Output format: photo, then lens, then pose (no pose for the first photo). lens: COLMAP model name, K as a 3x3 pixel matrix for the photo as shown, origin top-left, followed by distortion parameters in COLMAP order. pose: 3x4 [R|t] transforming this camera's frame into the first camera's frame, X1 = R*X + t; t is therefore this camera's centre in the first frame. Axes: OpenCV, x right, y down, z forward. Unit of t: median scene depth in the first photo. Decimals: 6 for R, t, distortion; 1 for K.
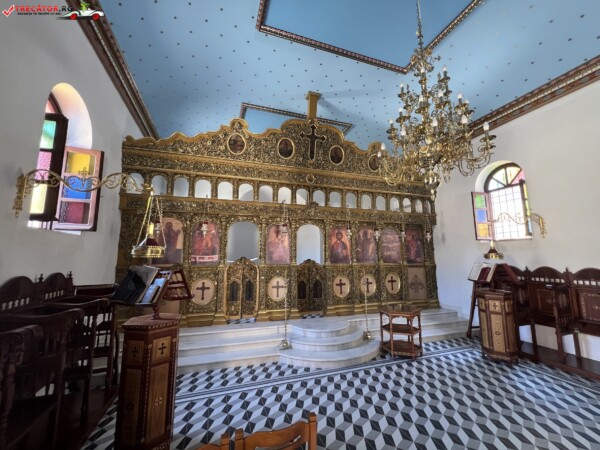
lens RADIAL K [[245.1, 0, 302.3], [0, 245.1, 225.6], [0, 0, 1]] dist [-0.008764, 0.000173]
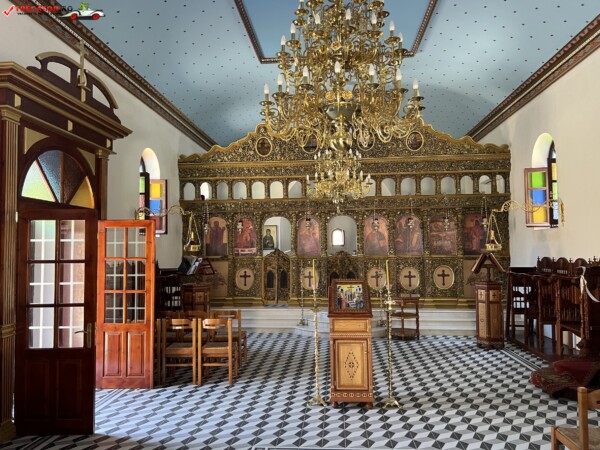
lens RADIAL K [[461.5, 0, 304.7], [0, 461.5, 228.7], [0, 0, 1]] dist [0.048445, -0.063100]
pose [[0.916846, -0.026302, -0.398373, 0.737083], [0.061460, 0.995232, 0.075739, -0.118881], [0.394482, -0.093925, 0.914091, -0.879413]]
